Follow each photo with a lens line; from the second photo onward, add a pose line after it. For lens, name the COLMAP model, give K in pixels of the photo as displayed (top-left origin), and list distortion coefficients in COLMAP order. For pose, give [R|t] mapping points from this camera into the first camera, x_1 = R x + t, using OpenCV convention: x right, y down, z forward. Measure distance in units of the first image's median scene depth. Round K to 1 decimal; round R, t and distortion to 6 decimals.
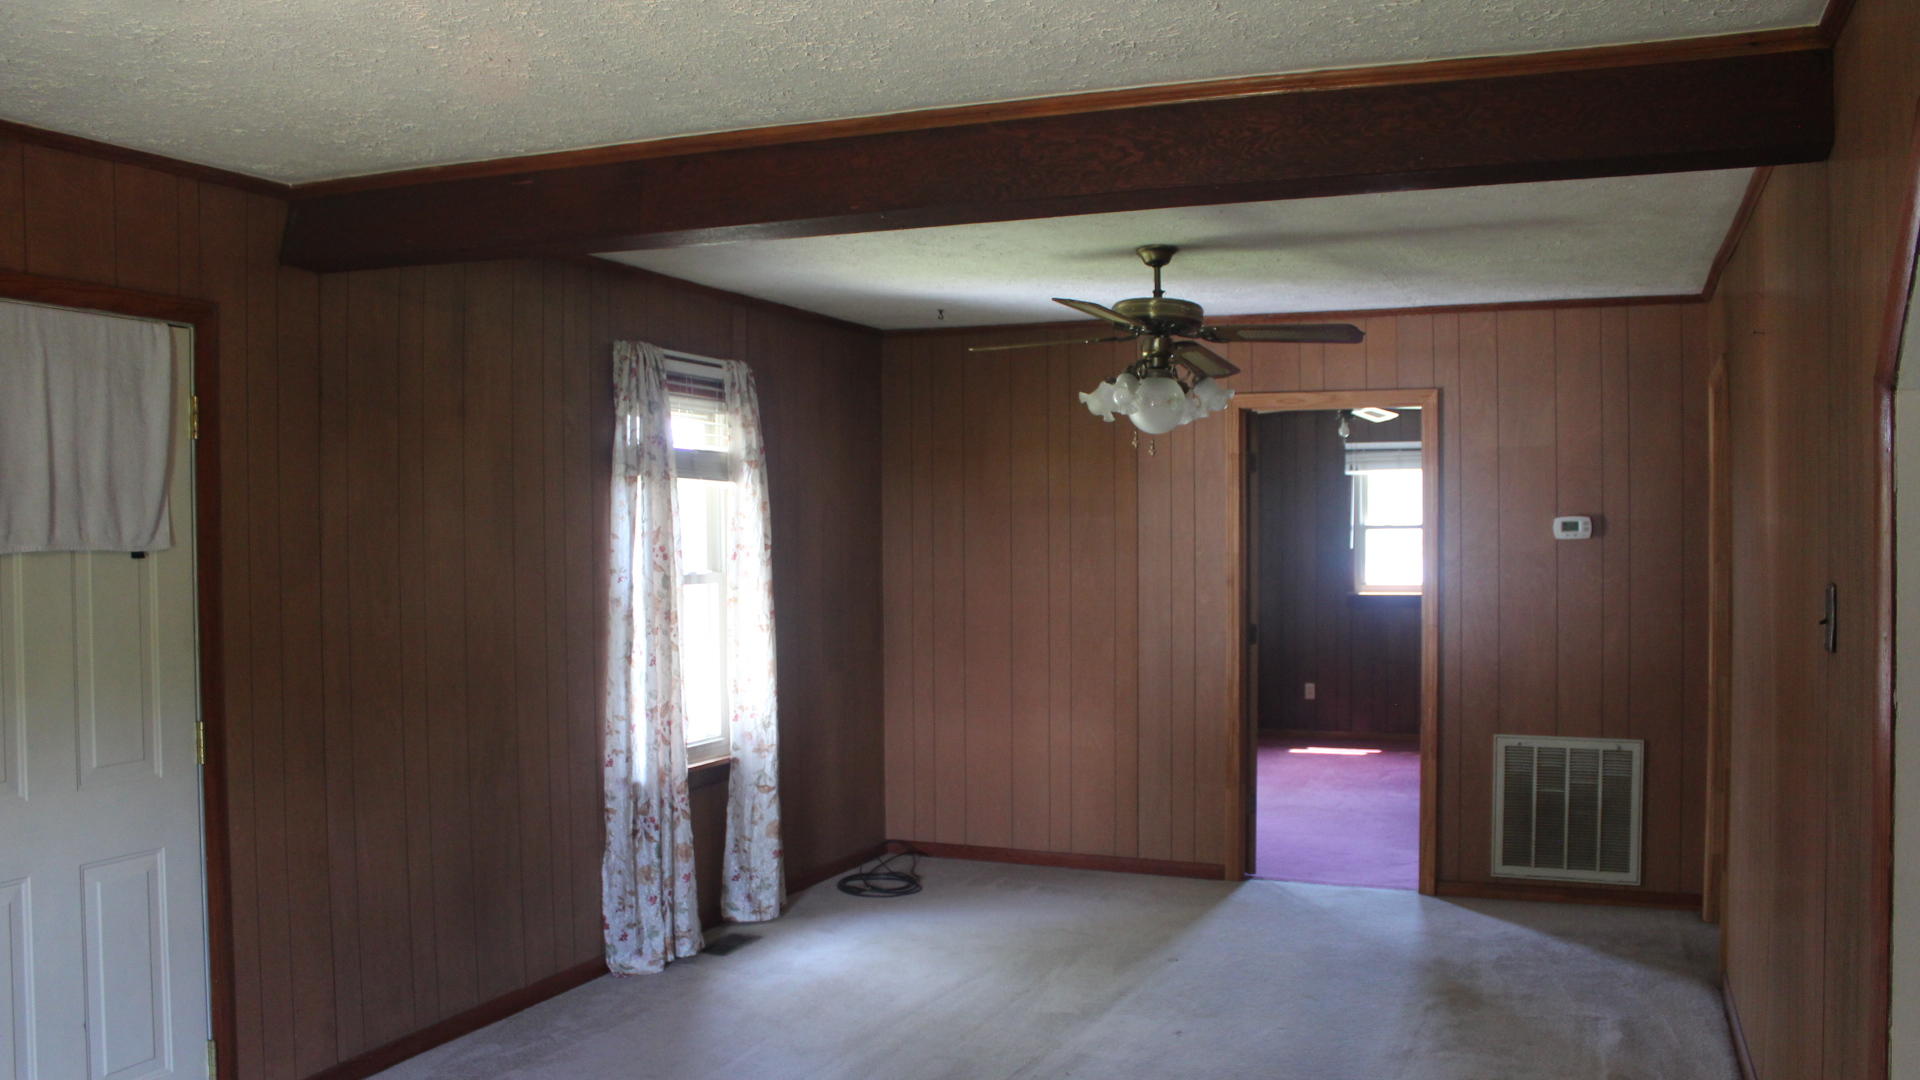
lens RADIAL K [[1649.2, 0, 968.2], [0, 1649.2, 541.5], [0, 0, 1]] dist [-0.142790, 0.100266]
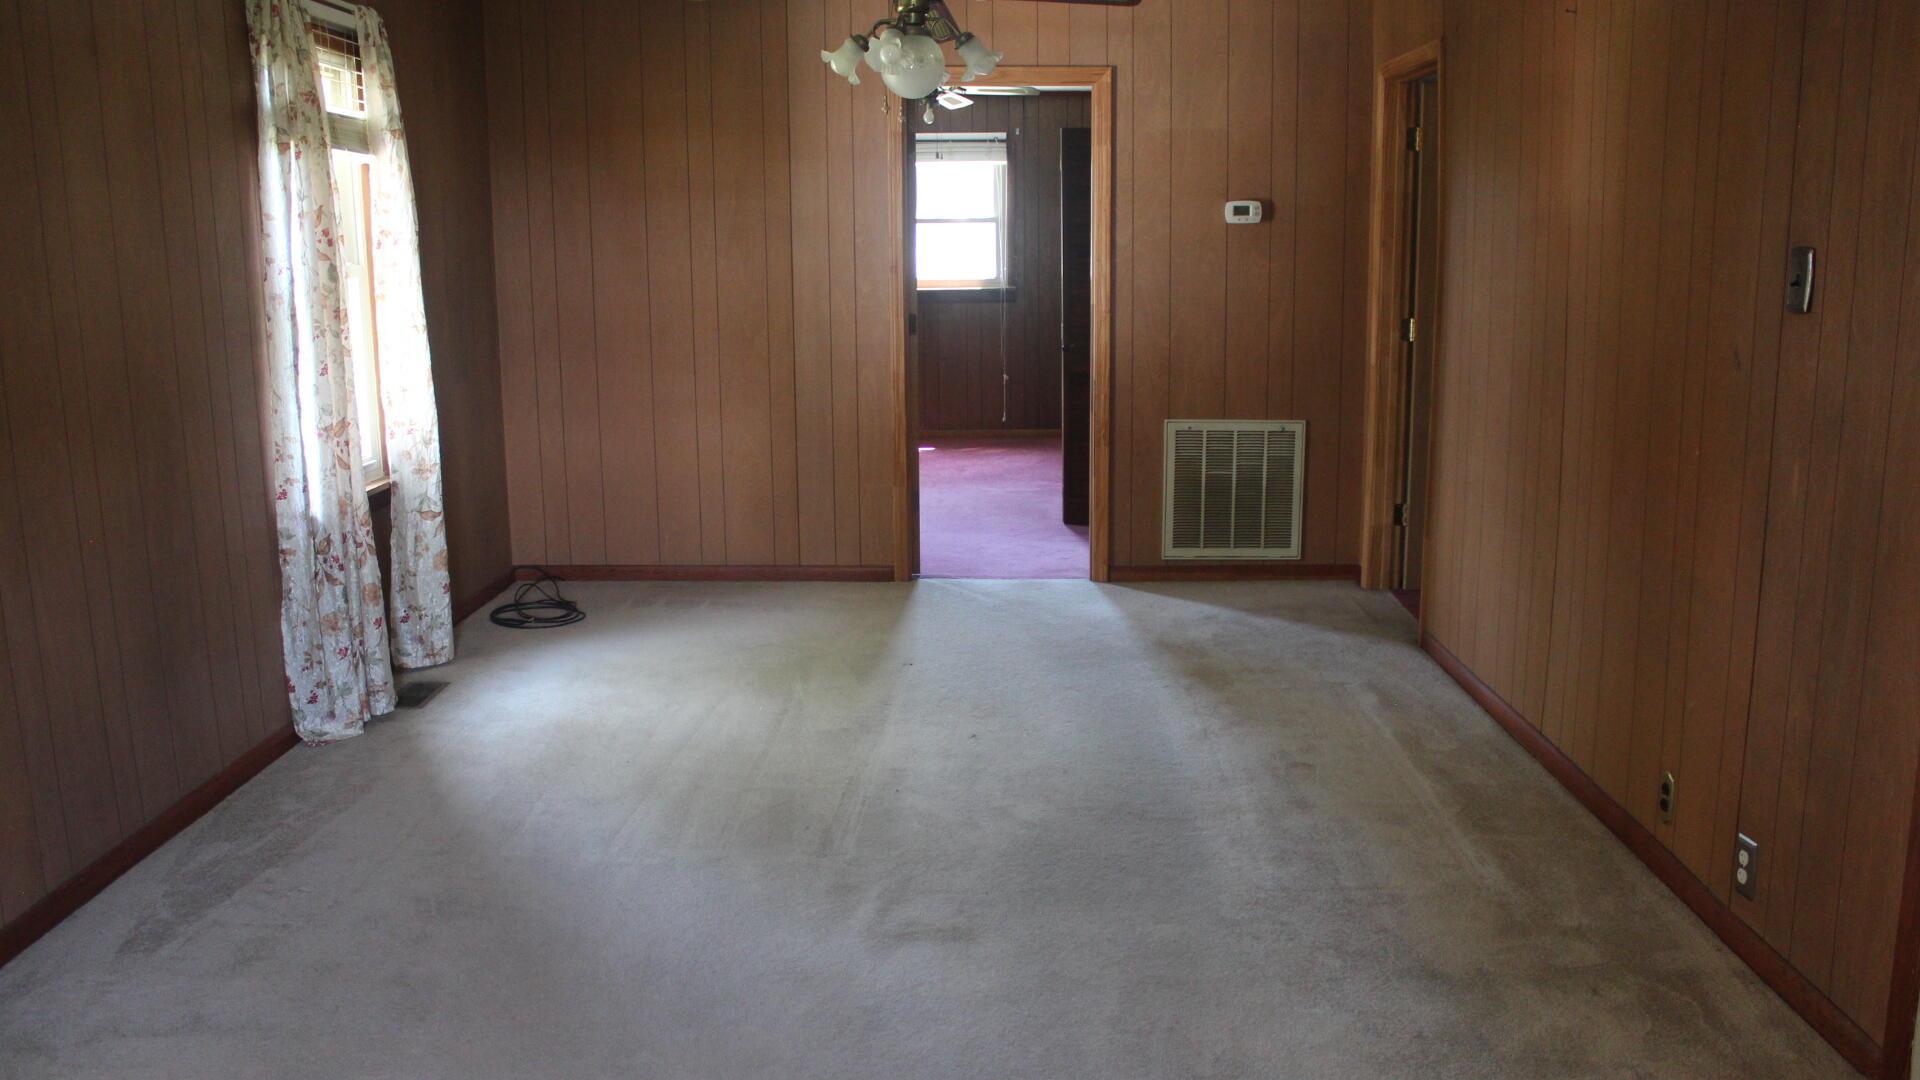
lens RADIAL K [[1649.2, 0, 972.6], [0, 1649.2, 554.0], [0, 0, 1]] dist [-0.142790, 0.100266]
pose [[0.926904, -0.071300, 0.368463, -0.176424], [0.003573, 0.983420, 0.181309, 0.016167], [-0.375281, -0.166740, 0.911791, 0.105931]]
